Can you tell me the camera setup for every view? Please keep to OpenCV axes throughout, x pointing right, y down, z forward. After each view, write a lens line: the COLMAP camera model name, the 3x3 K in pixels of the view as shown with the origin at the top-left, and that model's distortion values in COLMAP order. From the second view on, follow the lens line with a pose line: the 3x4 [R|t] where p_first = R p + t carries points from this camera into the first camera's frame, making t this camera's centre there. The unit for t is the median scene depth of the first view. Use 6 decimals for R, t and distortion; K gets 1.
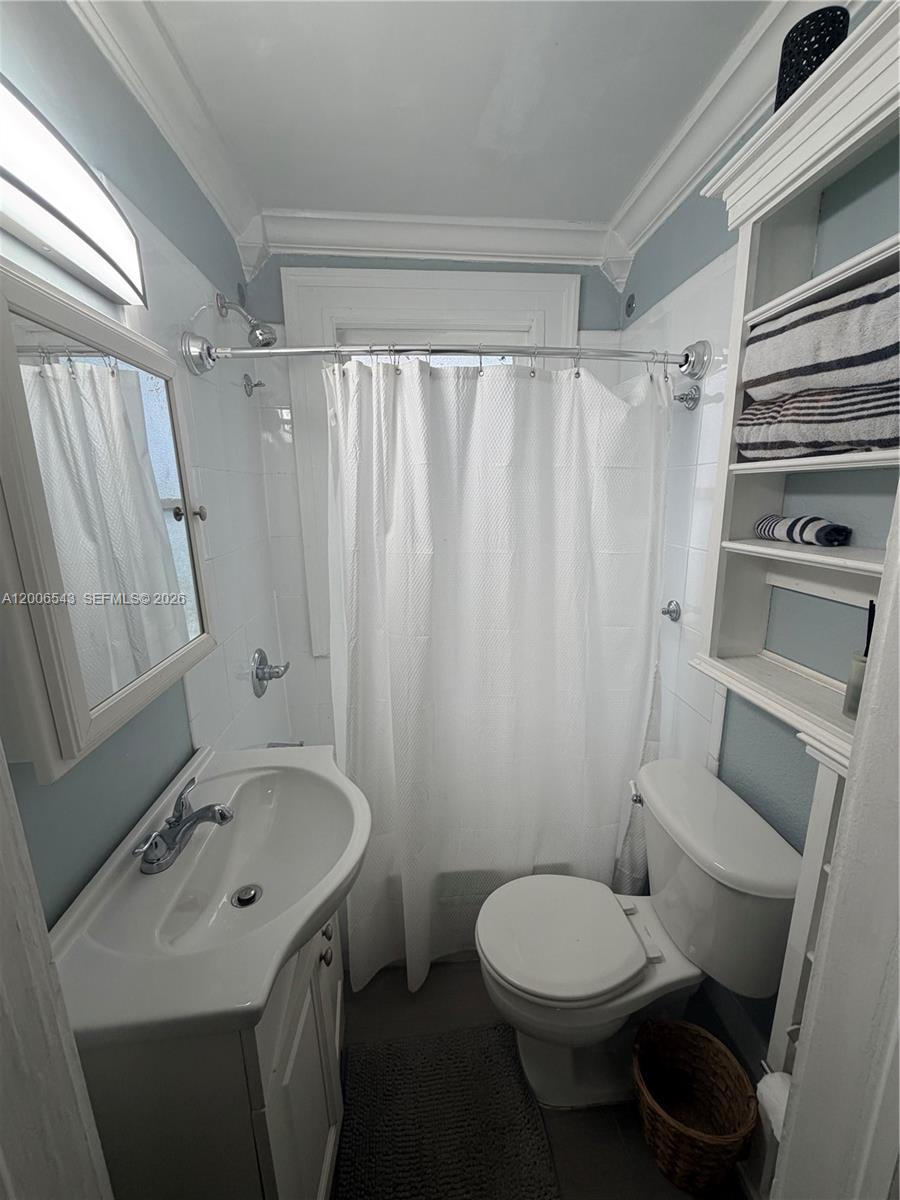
lens RADIAL K [[479.0, 0, 453.7], [0, 479.0, 601.0], [0, 0, 1]] dist [0.001272, 0.000160]
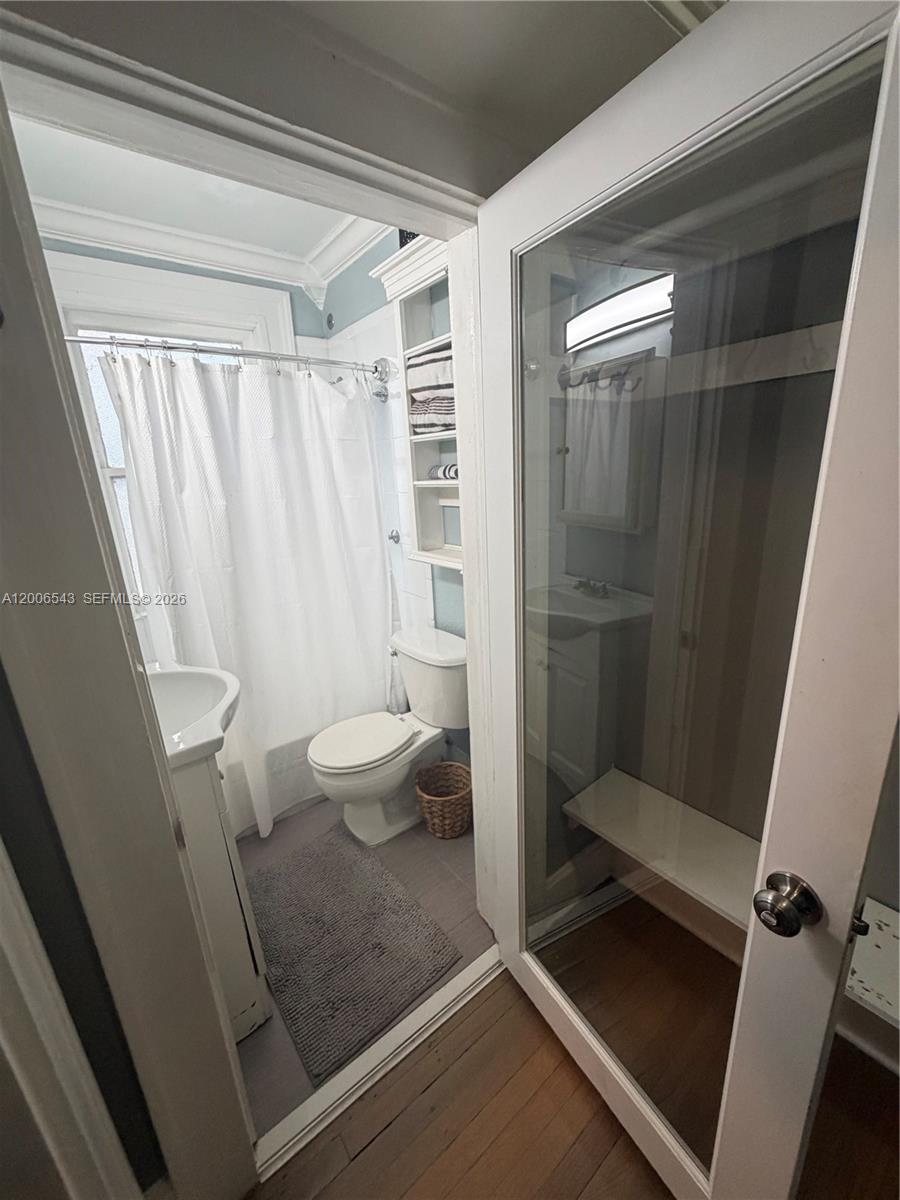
lens RADIAL K [[479.0, 0, 448.6], [0, 479.0, 603.8], [0, 0, 1]] dist [0.001272, 0.000160]
pose [[0.845496, -0.173696, 0.504943, -0.249202], [0.153302, 0.984767, 0.082056, 0.164889], [-0.511503, 0.008030, 0.859244, -0.481953]]
